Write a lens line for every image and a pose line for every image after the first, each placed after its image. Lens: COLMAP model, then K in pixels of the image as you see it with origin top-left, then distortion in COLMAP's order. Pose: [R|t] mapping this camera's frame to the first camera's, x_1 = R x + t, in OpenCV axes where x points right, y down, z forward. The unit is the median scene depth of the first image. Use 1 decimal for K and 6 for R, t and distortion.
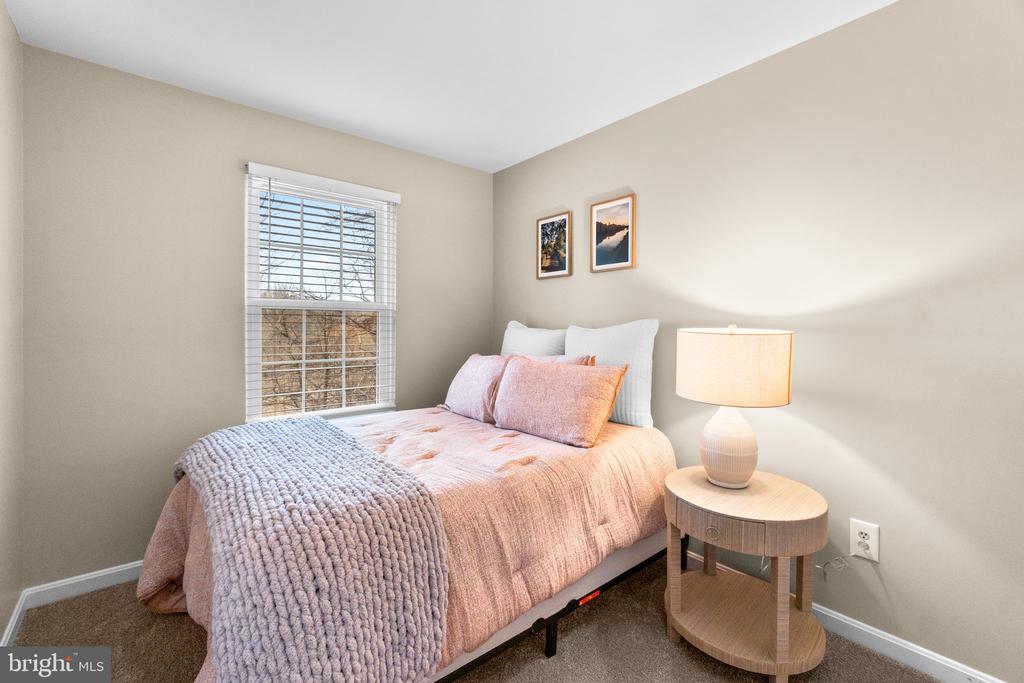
lens RADIAL K [[442.5, 0, 511.9], [0, 442.5, 333.6], [0, 0, 1]] dist [-0.002572, -0.000054]
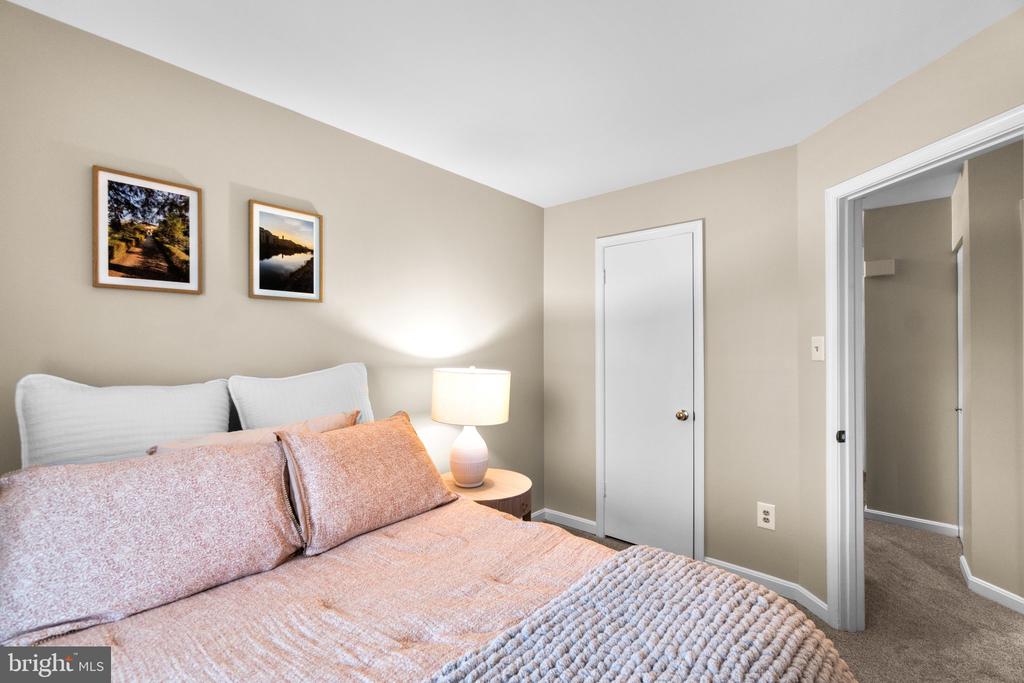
lens RADIAL K [[442.5, 0, 512.6], [0, 442.5, 344.5], [0, 0, 1]] dist [-0.002572, -0.000054]
pose [[-0.153912, -0.003200, 0.988079, -0.565053], [0.015980, 0.999856, 0.005727, -0.060986], [-0.987955, 0.016671, -0.153839, 0.700667]]
